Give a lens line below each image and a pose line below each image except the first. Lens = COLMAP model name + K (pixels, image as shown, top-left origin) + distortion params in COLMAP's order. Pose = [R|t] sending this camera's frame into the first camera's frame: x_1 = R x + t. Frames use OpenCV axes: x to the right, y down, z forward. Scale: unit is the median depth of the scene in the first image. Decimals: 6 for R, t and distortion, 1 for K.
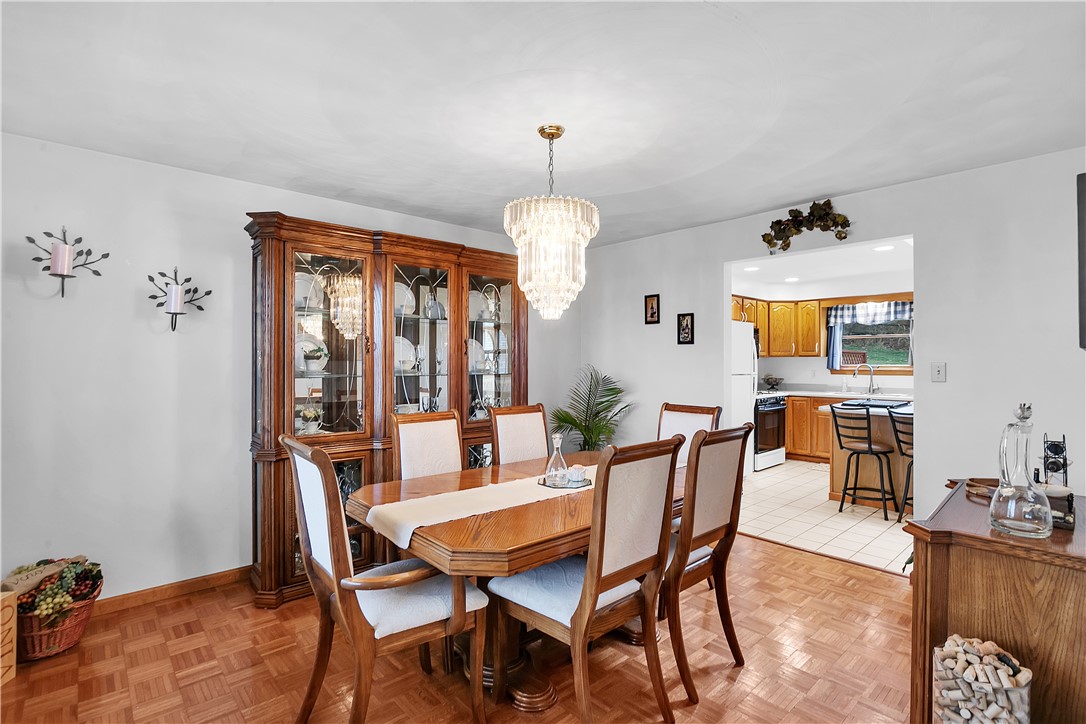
lens RADIAL K [[519.7, 0, 545.9], [0, 519.7, 365.8], [0, 0, 1]] dist [-0.012545, 0.004556]
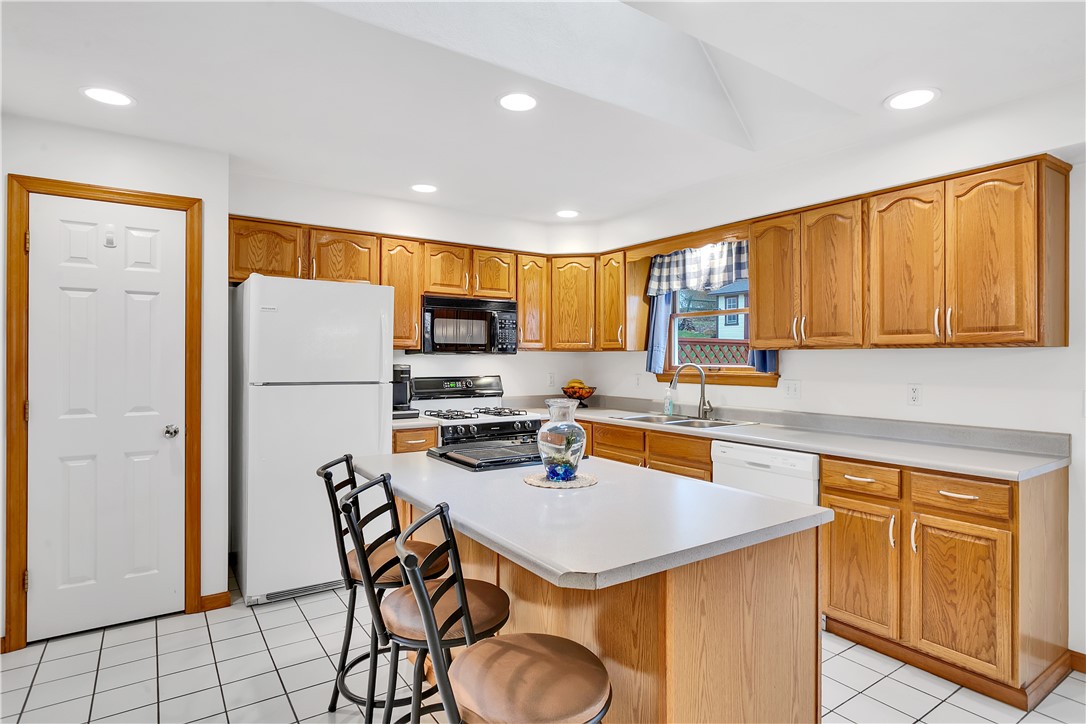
lens RADIAL K [[569.8, 0, 543.3], [0, 569.8, 358.4], [0, 0, 1]] dist [-0.005592, 0.000506]
pose [[0.991241, -0.000266, -0.132067, 0.515923], [-0.000381, 0.999988, -0.004871, -0.005642], [0.132067, 0.004878, 0.991229, 0.371103]]
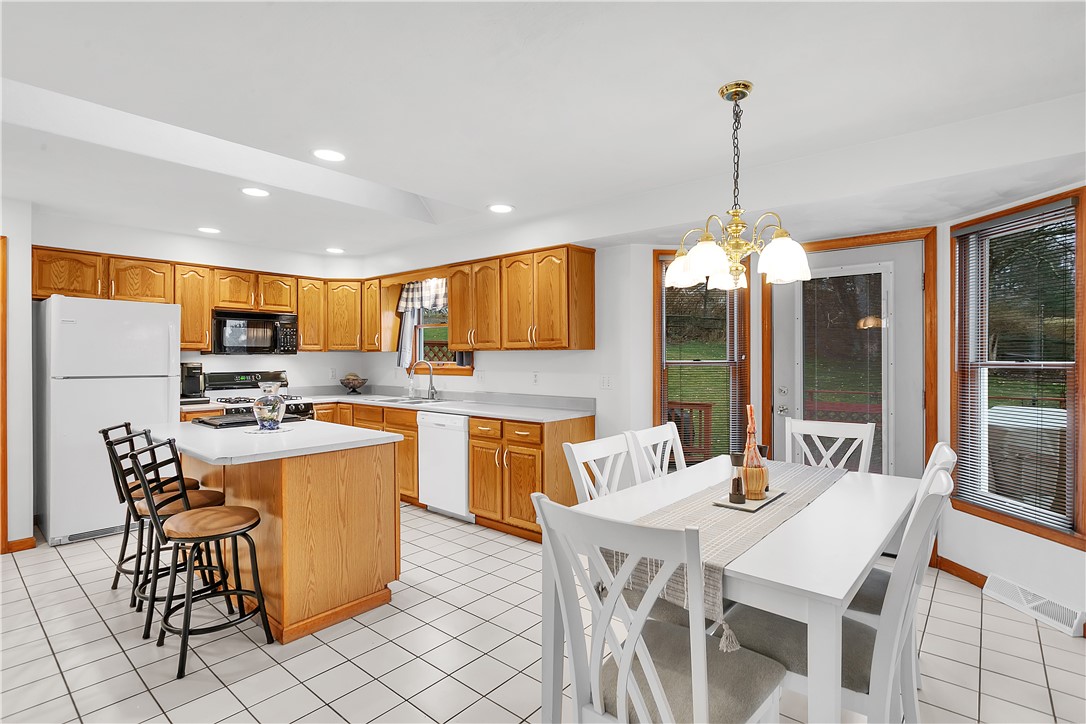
lens RADIAL K [[519.7, 0, 532.2], [0, 519.7, 359.1], [0, 0, 1]] dist [-0.012545, 0.004556]
pose [[0.992298, -0.005258, 0.123763, 0.649419], [0.005305, 0.999986, -0.000051, -0.004535], [-0.123761, 0.000707, 0.992312, 0.200531]]
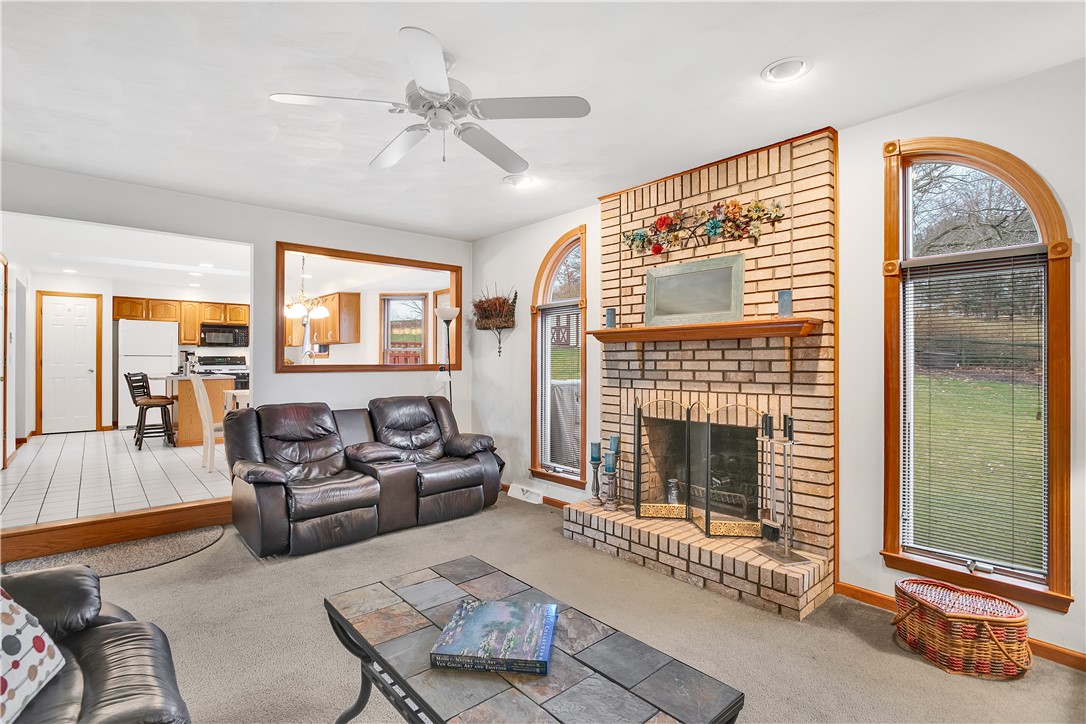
lens RADIAL K [[519.7, 0, 540.0], [0, 519.7, 359.0], [0, 0, 1]] dist [-0.012545, 0.004556]
pose [[0.999343, -0.002504, -0.036168, 1.232227], [0.002272, 0.999977, -0.006444, 0.029357], [0.036183, 0.006358, 0.999325, -0.365182]]
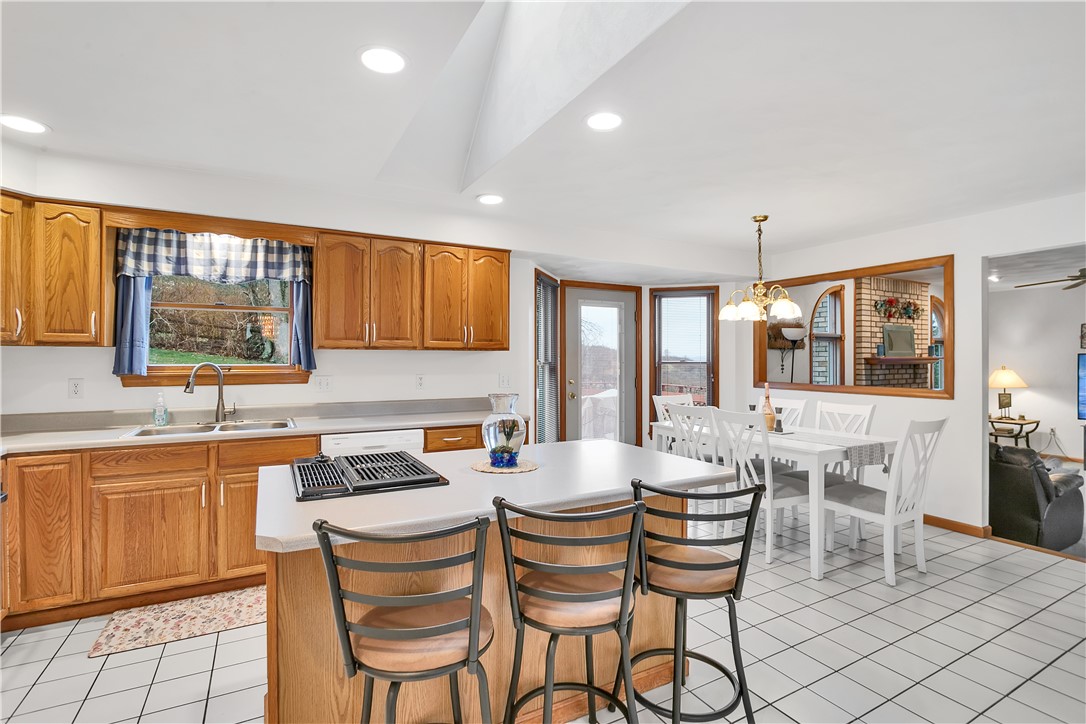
lens RADIAL K [[519.7, 0, 536.7], [0, 519.7, 356.5], [0, 0, 1]] dist [-0.012545, 0.004556]
pose [[0.253338, 0.002365, 0.967375, 0.218118], [0.005039, 0.999980, -0.003764, -0.005575], [-0.967365, 0.005828, 0.253321, 0.557106]]
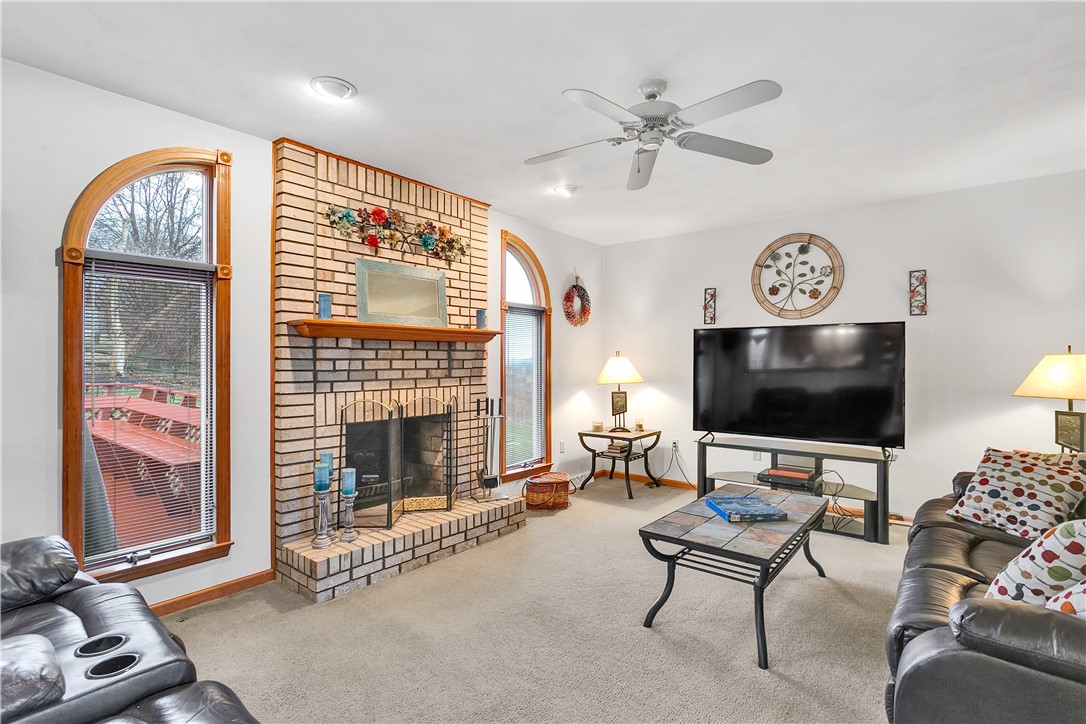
lens RADIAL K [[519.7, 0, 540.9], [0, 519.7, 360.3], [0, 0, 1]] dist [-0.012545, 0.004556]
pose [[-0.122146, -0.002360, 0.992509, 0.828260], [0.001876, 0.999995, 0.002609, 0.027419], [-0.992510, 0.002181, -0.122141, 0.061769]]
